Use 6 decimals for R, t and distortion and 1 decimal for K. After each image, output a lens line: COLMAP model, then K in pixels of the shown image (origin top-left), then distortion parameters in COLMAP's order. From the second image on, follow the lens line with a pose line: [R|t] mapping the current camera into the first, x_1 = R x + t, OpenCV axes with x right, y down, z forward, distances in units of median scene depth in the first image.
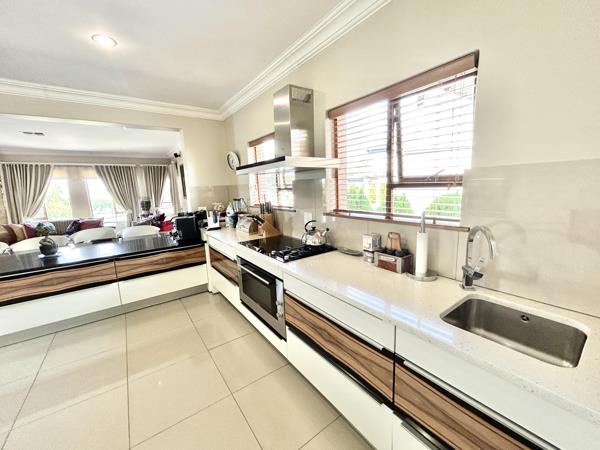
lens RADIAL K [[244.5, 0, 300.0], [0, 244.5, 225.0], [0, 0, 1]] dist [0.000635, 0.000382]
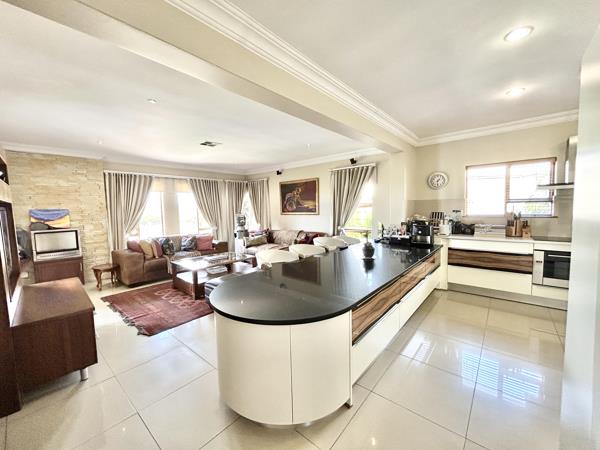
lens RADIAL K [[244.5, 0, 300.0], [0, 244.5, 225.0], [0, 0, 1]] dist [0.000635, 0.000382]
pose [[0.971281, -0.002877, 0.237918, -0.652405], [0.024254, 0.995915, -0.086972, 0.026680], [-0.236696, 0.090245, 0.967384, 0.005089]]
